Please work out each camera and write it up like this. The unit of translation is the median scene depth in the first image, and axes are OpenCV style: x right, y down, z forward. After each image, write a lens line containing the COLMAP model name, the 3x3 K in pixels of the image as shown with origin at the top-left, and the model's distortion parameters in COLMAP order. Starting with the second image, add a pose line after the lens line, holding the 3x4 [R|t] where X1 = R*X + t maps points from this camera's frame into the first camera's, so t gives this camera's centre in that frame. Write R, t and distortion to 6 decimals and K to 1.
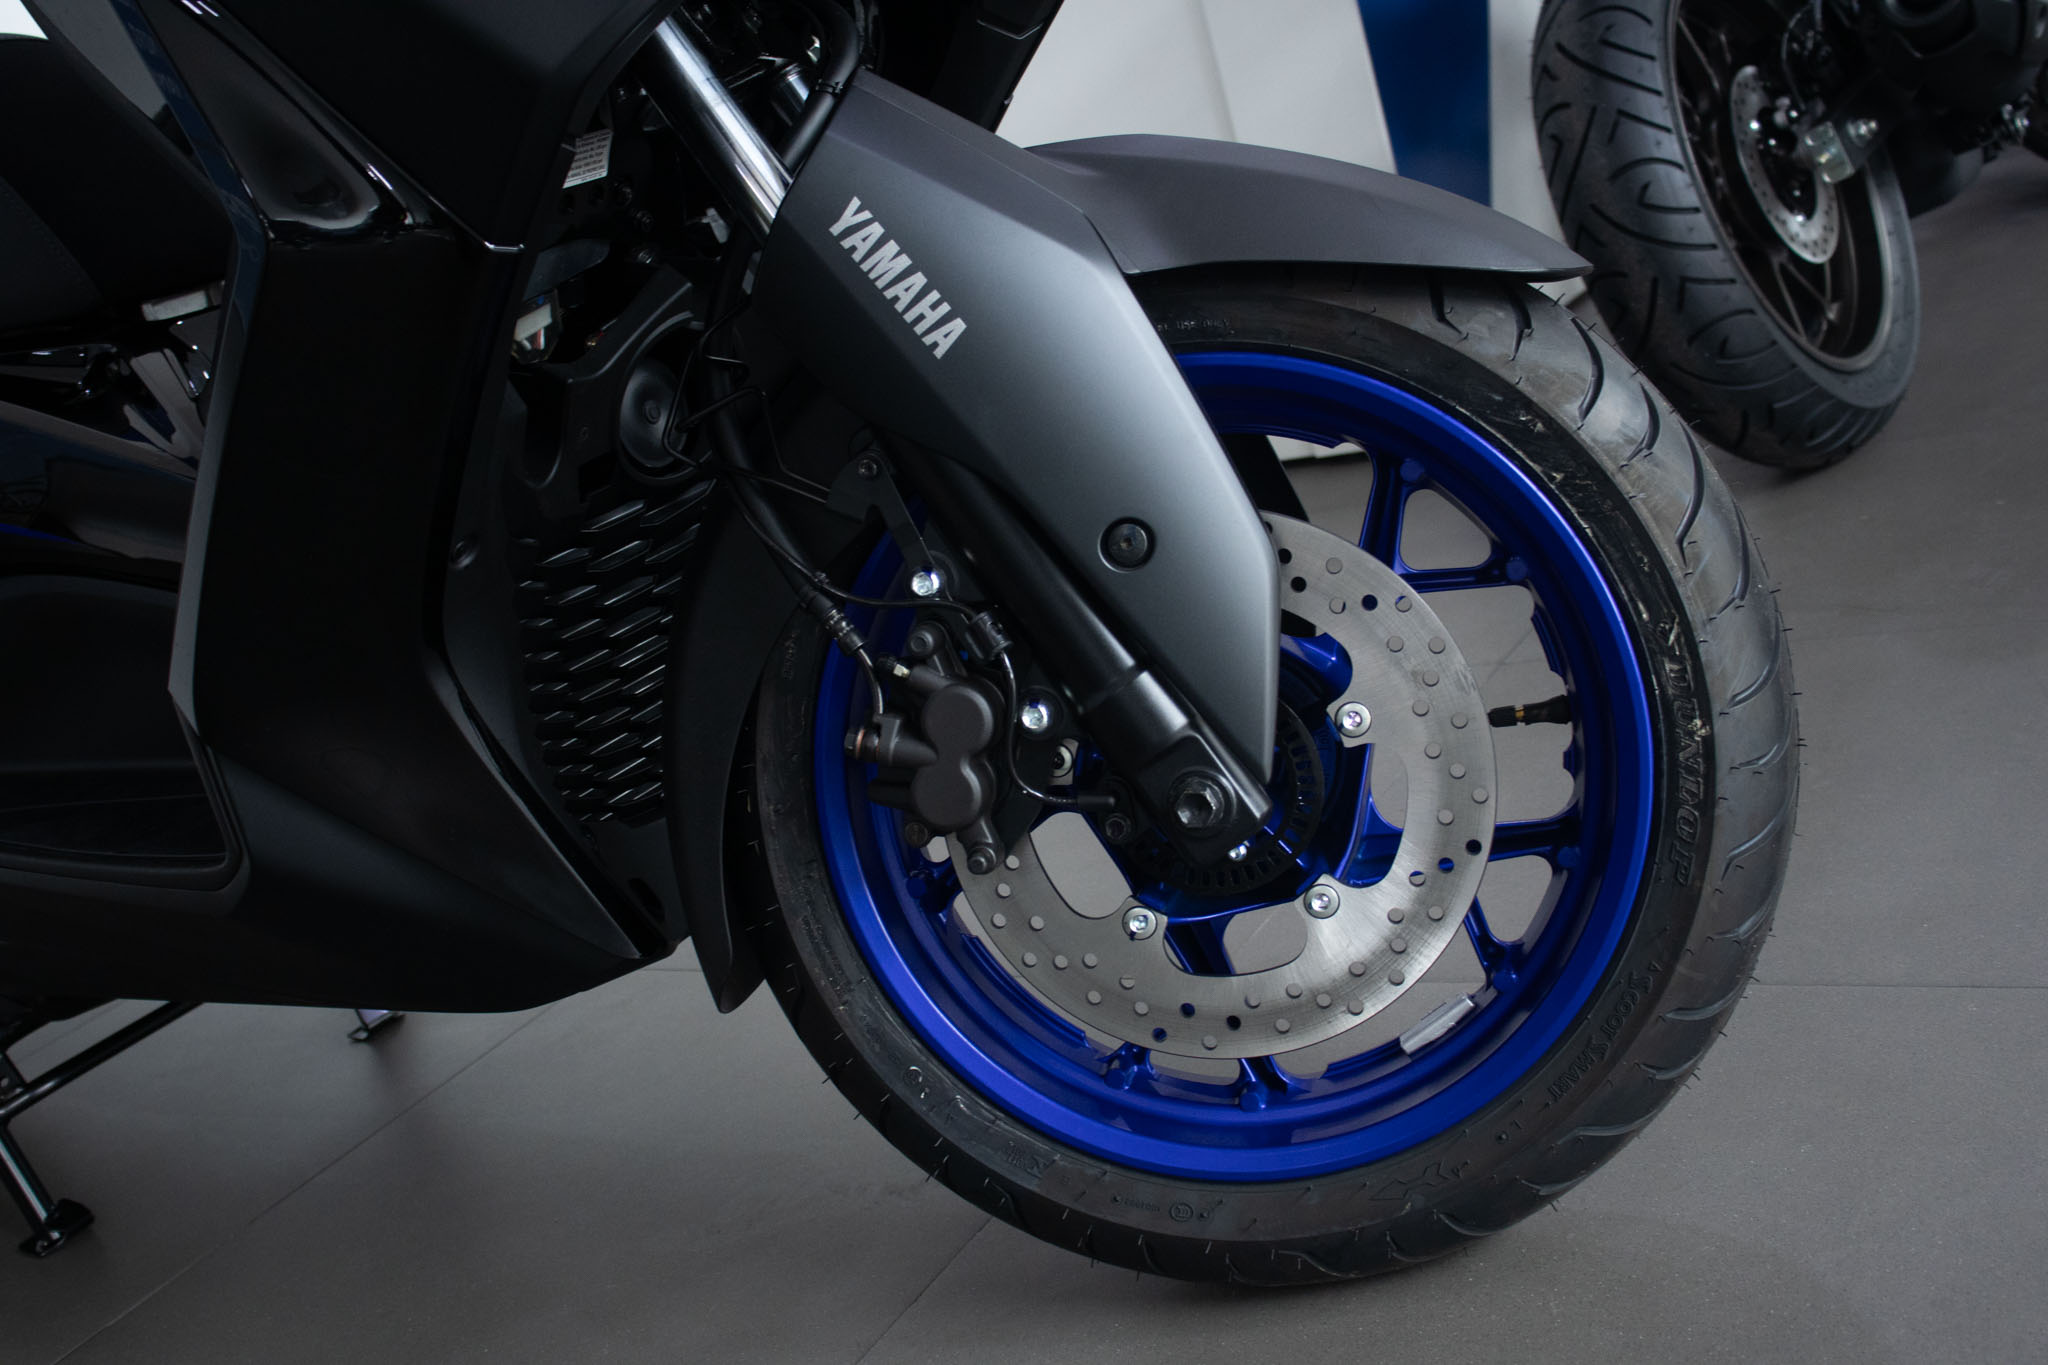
lens RADIAL K [[2200.5, 0, 1027.0], [0, 2200.5, 687.7], [0, 0, 1]] dist [-0.005314, 0.000000]
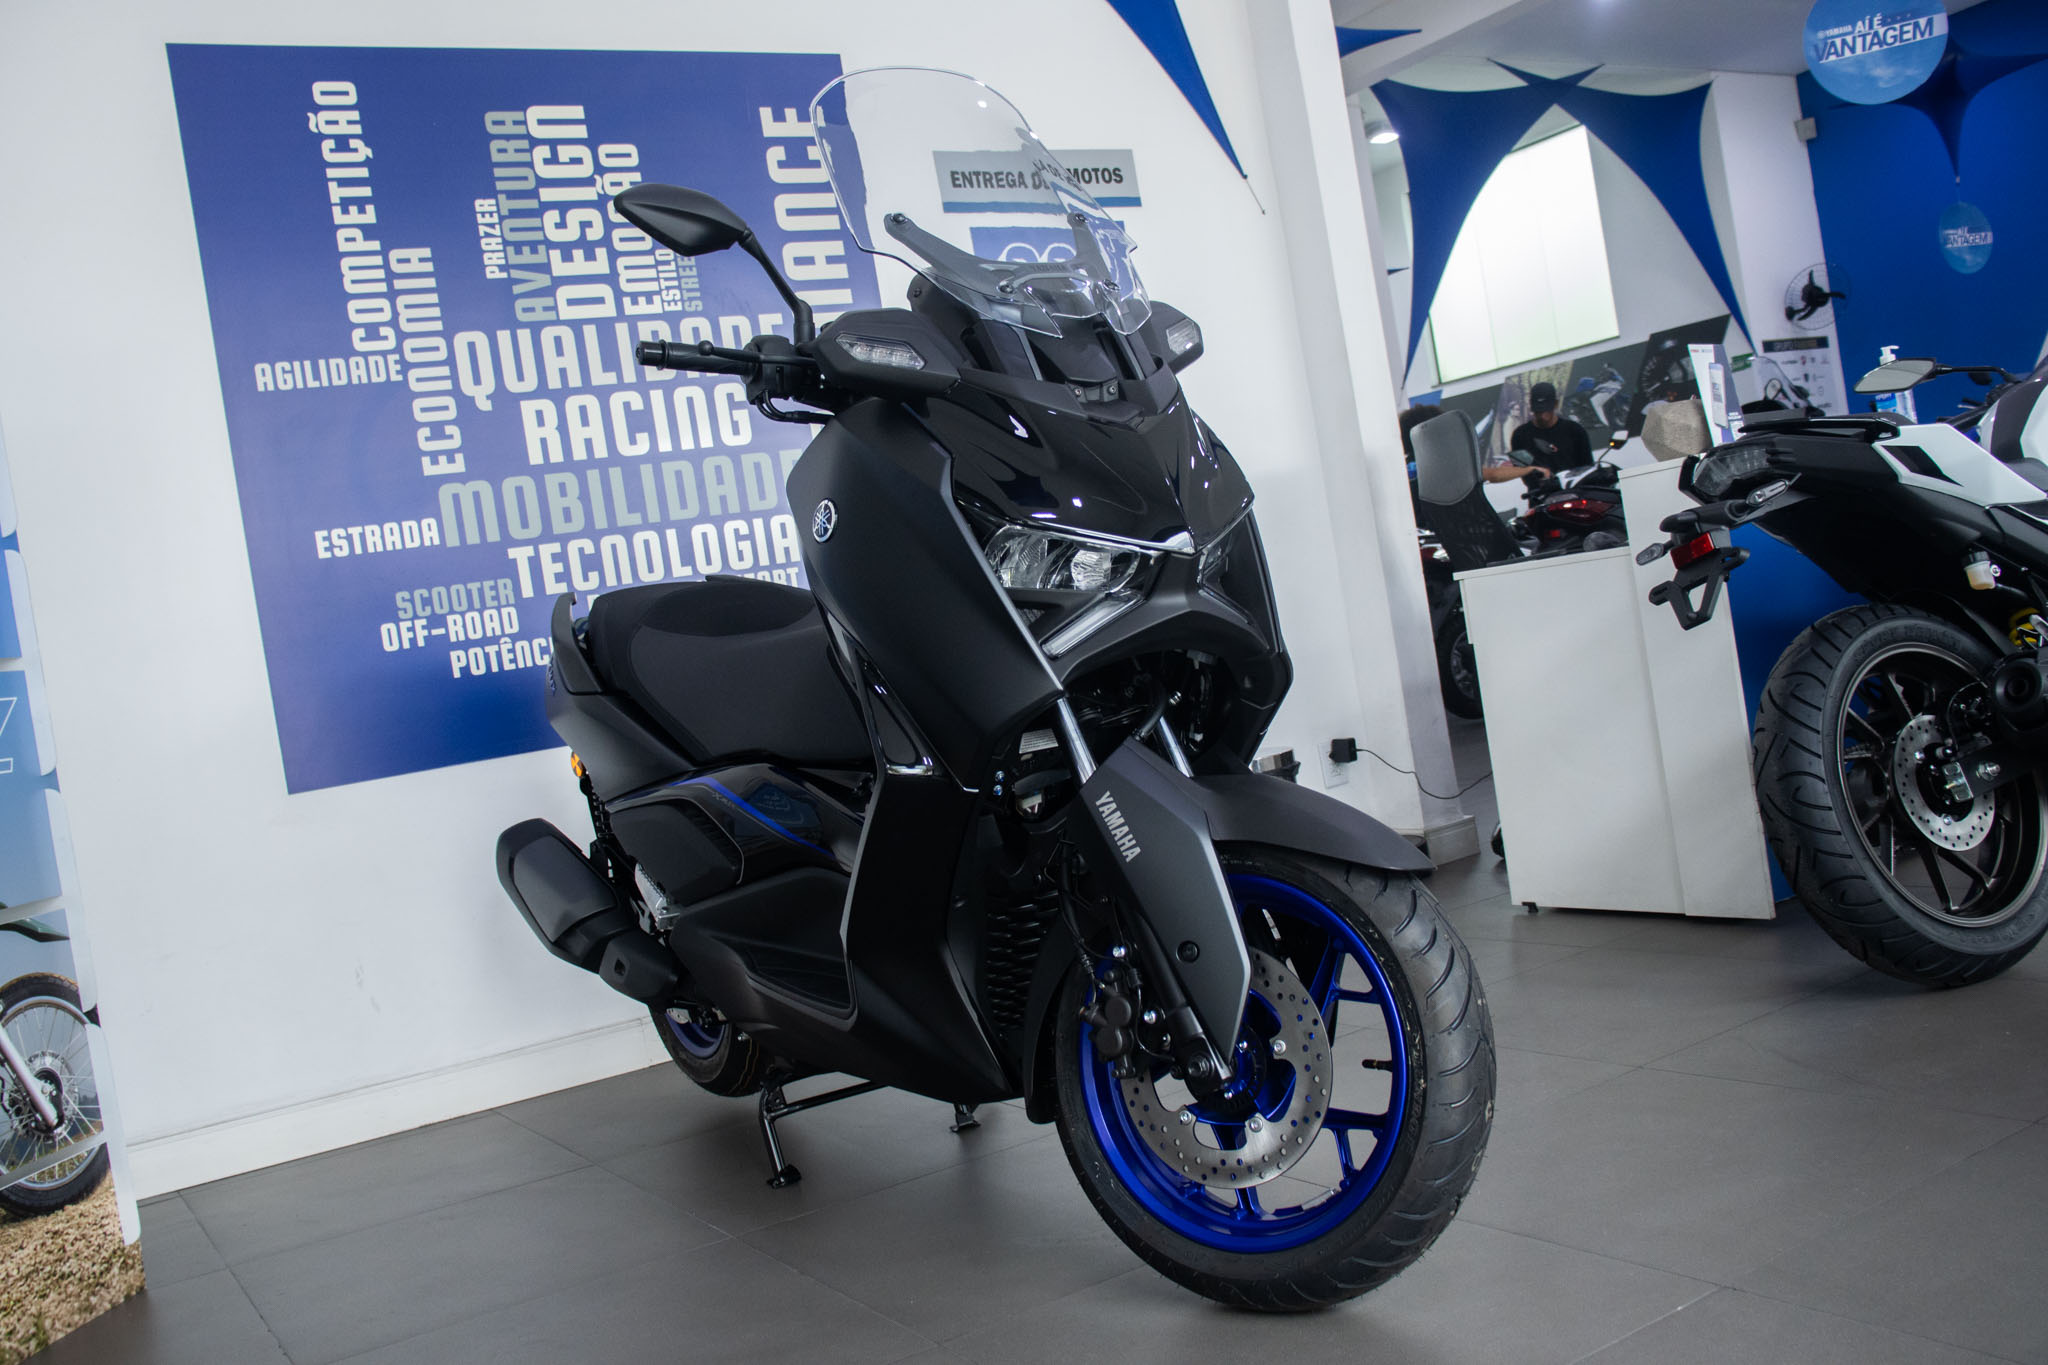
lens RADIAL K [[1981.3, 0, 1024.4], [0, 1981.3, 679.5], [0, 0, 1]] dist [-0.043959, 0.000000]
pose [[0.900090, 0.140075, -0.412573, 0.664701], [-0.199503, 0.974314, -0.104452, -0.085243], [0.387344, 0.176326, 0.904916, -0.966491]]
